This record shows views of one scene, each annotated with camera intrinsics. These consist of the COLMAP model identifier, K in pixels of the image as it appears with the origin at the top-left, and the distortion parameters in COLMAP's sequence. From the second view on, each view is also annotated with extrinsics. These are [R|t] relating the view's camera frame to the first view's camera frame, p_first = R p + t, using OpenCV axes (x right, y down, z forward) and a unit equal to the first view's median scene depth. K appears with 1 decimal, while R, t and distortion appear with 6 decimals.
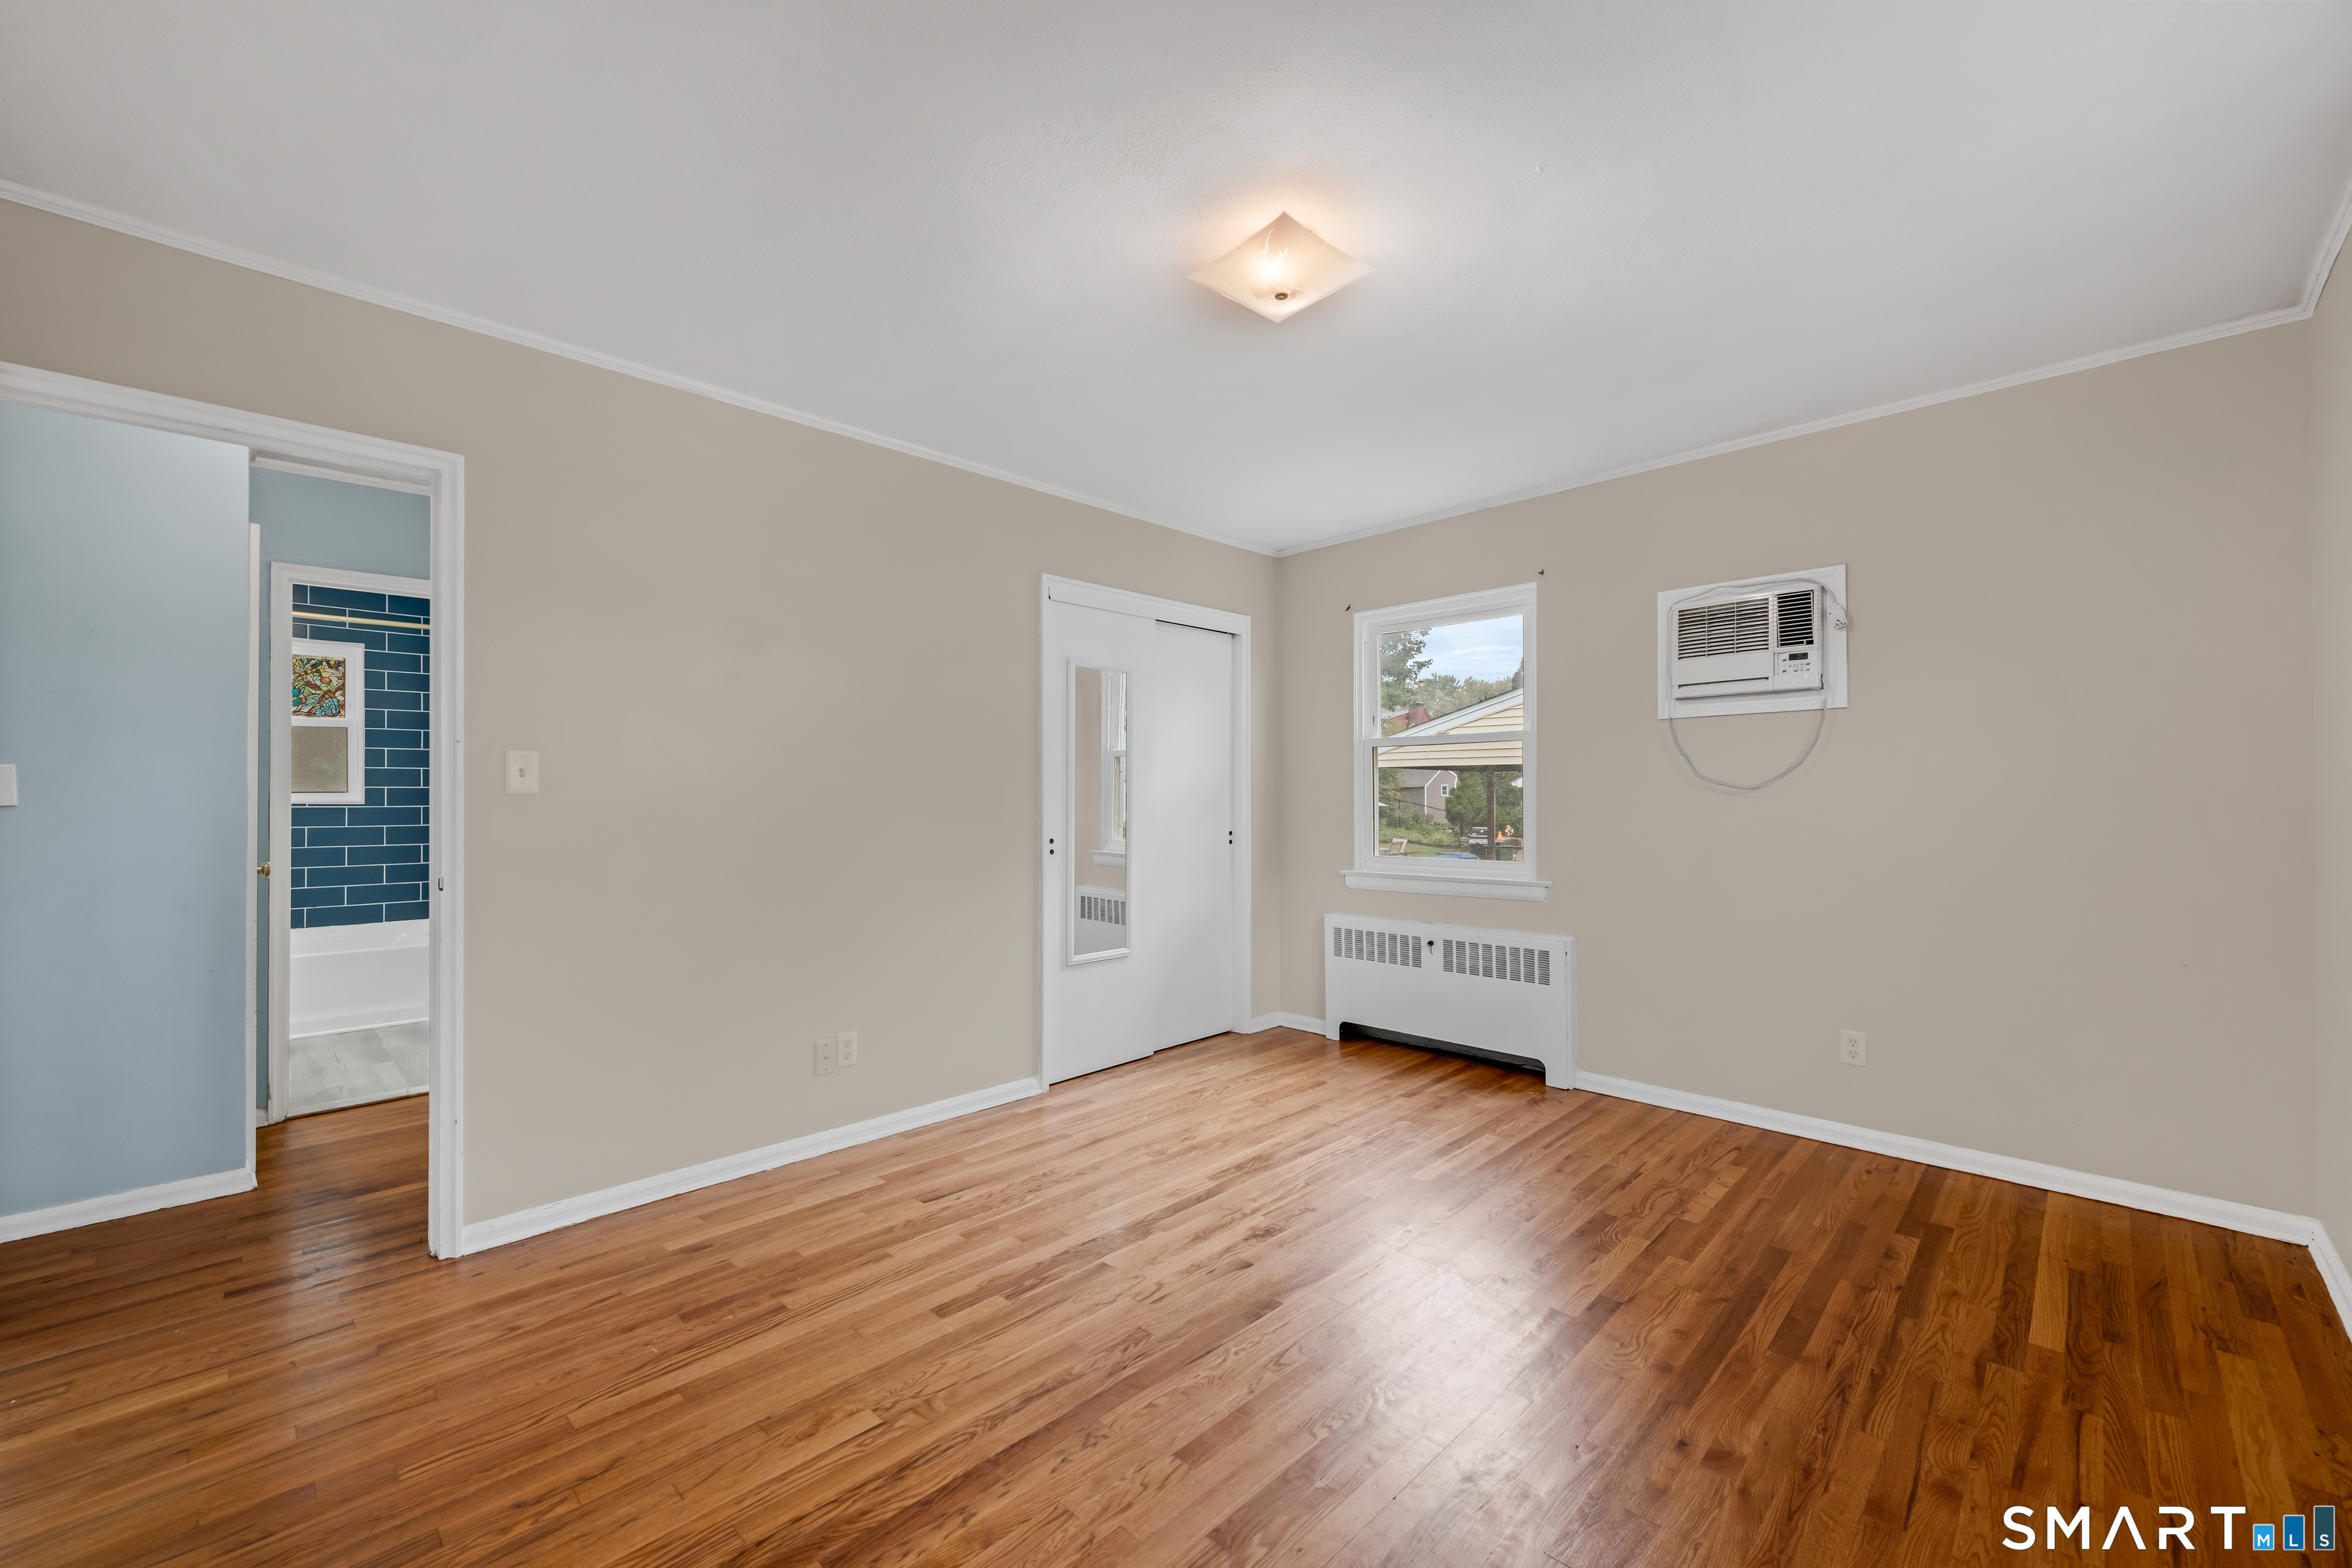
lens RADIAL K [[937.1, 0, 1175.1], [0, 937.1, 793.5], [0, 0, 1]] dist [-0.001740, 0.000227]
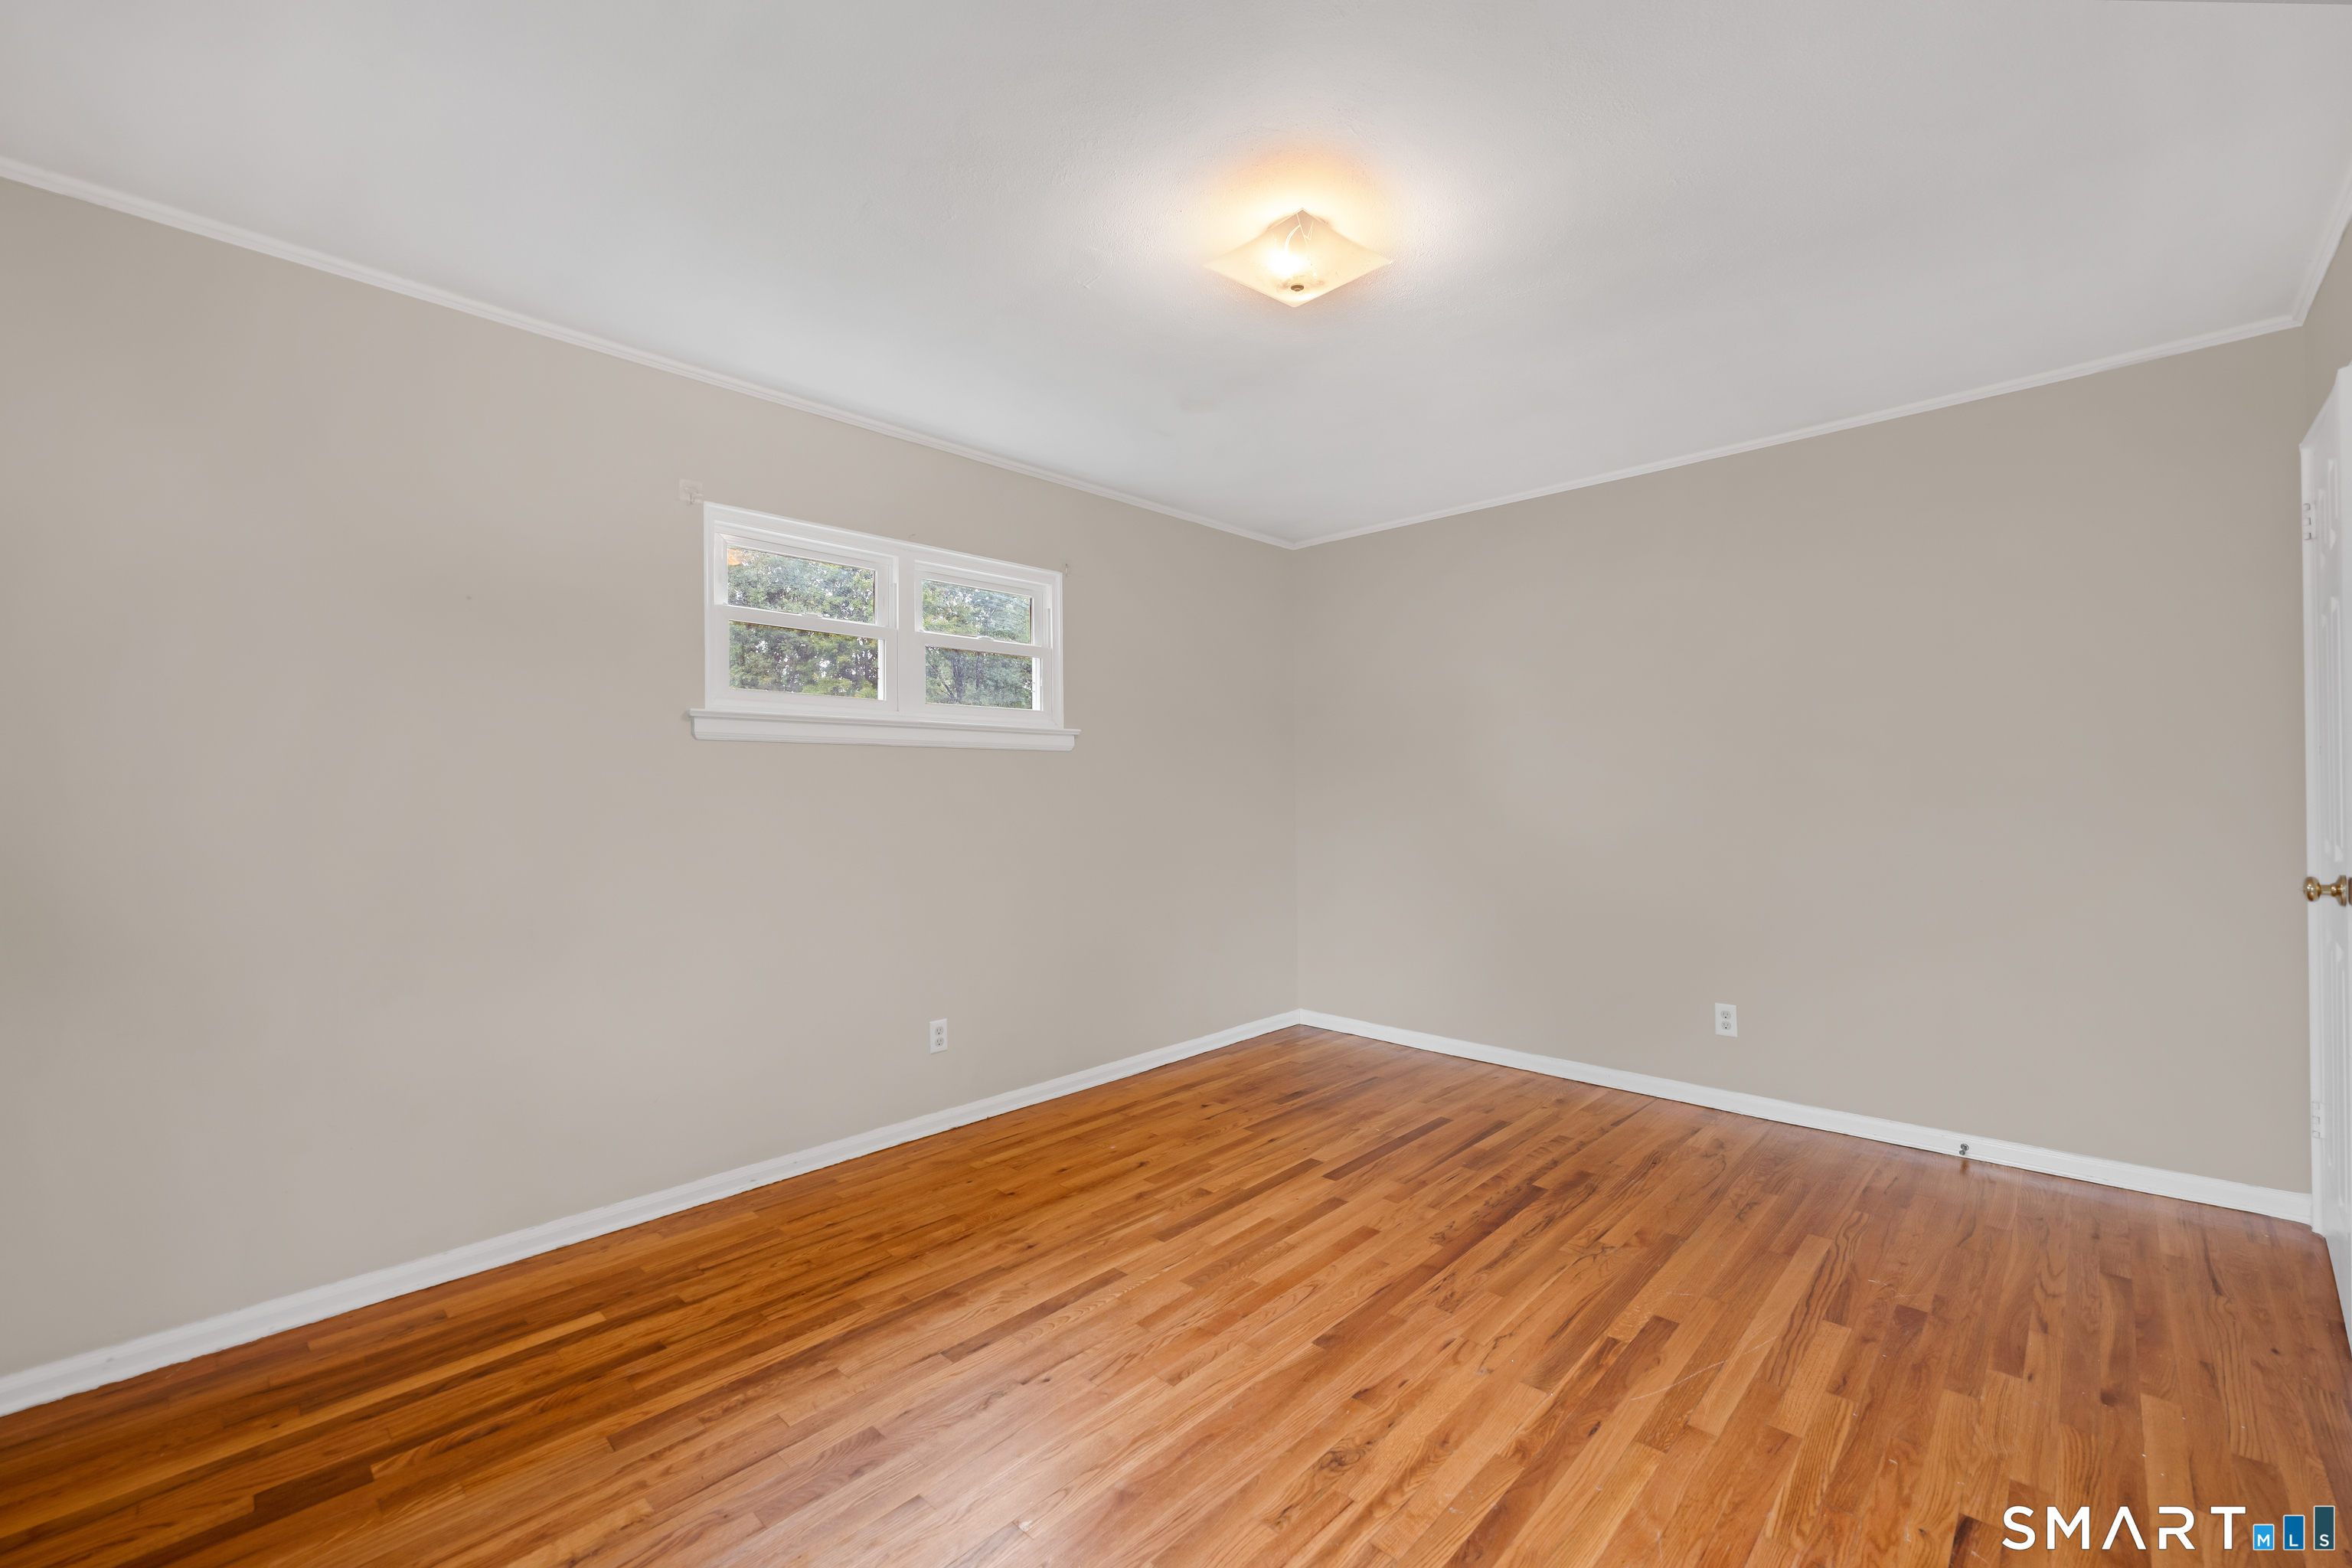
lens RADIAL K [[937.1, 0, 1179.7], [0, 937.1, 787.8], [0, 0, 1]] dist [-0.001740, 0.000227]
pose [[-0.999899, 0.014221, 0.000765, 0.244529], [0.014213, 0.999856, -0.009258, 0.003297], [-0.000896, -0.009247, -0.999957, 1.987997]]
